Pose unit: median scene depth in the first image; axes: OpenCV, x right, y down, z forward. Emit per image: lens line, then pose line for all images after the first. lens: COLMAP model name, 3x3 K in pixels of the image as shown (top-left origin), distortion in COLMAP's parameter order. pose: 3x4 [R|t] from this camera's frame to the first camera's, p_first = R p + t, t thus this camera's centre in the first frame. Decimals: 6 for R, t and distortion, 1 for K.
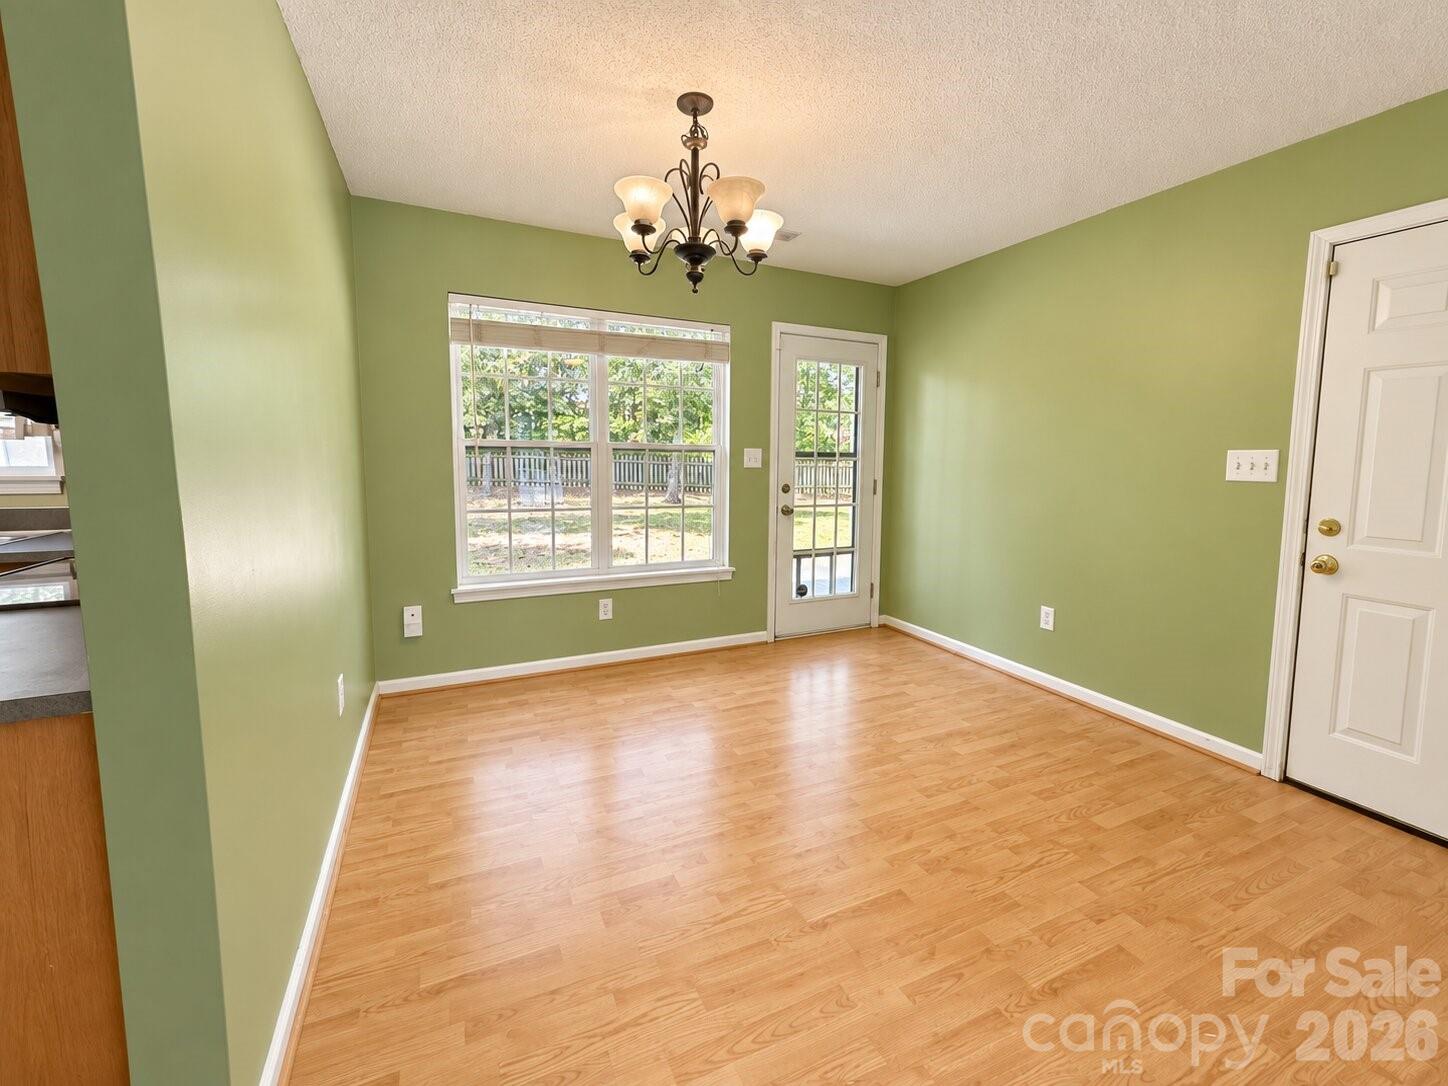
lens RADIAL K [[585.4, 0, 733.7], [0, 585.4, 509.6], [0, 0, 1]] dist [0.003236, 0.000241]
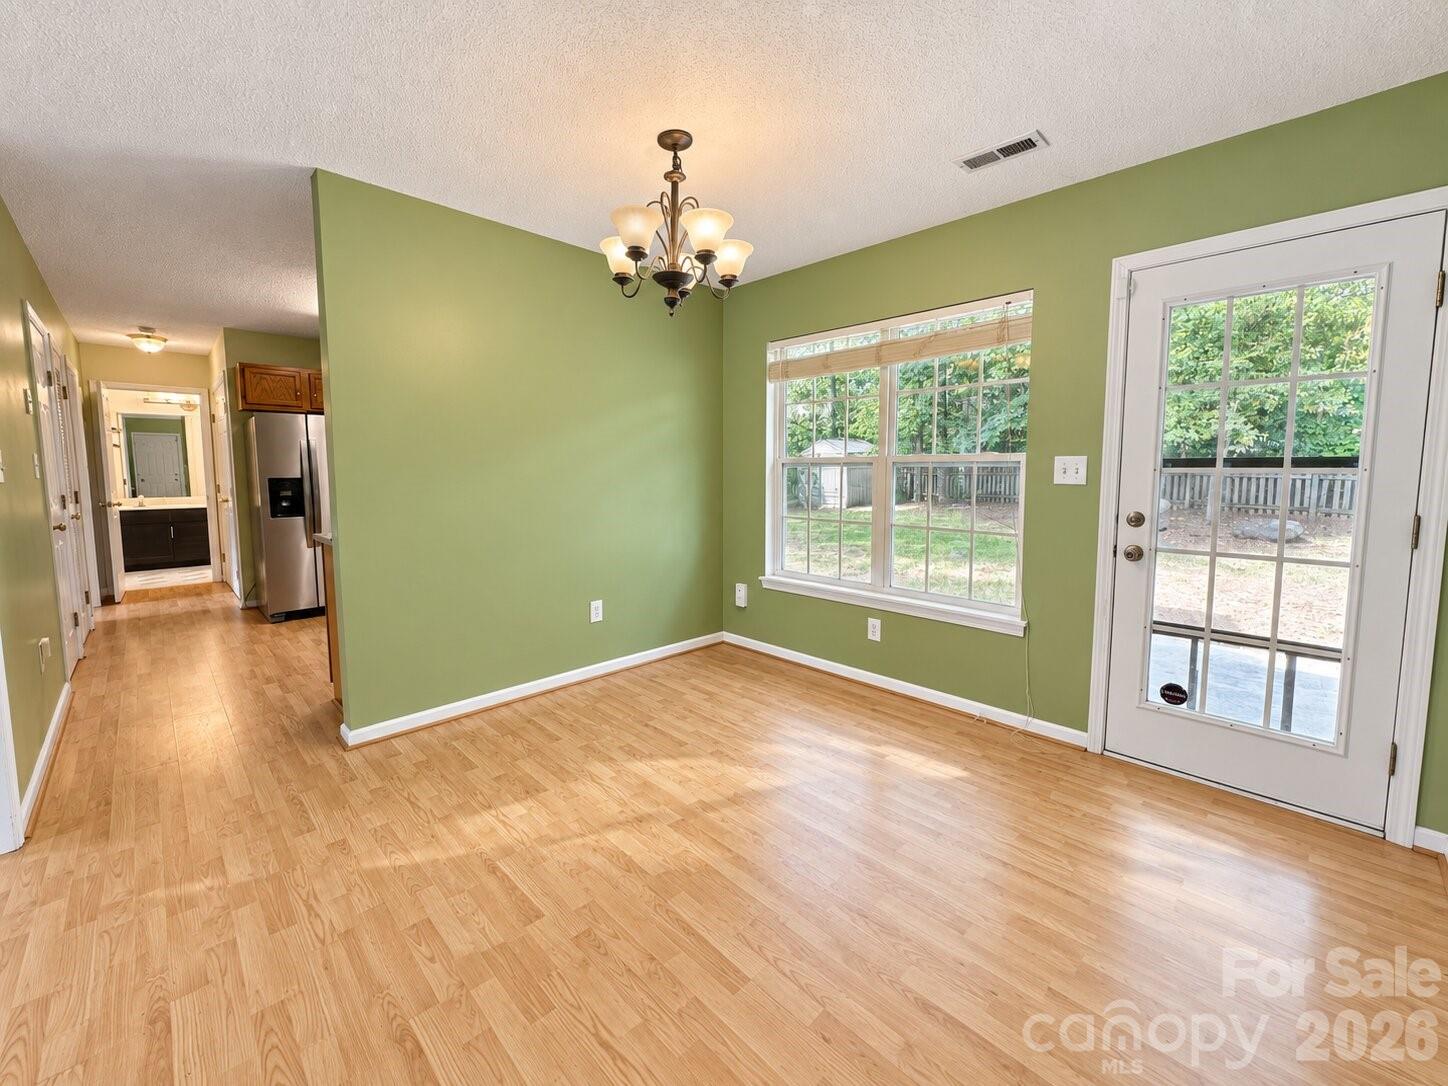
lens RADIAL K [[585.4, 0, 733.7], [0, 585.4, 509.6], [0, 0, 1]] dist [0.003236, 0.000241]
pose [[0.340652, 0.045748, -0.939076, 0.677808], [-0.087425, 0.996029, 0.016808, -0.023917], [0.936116, 0.076373, 0.343299, 0.501987]]
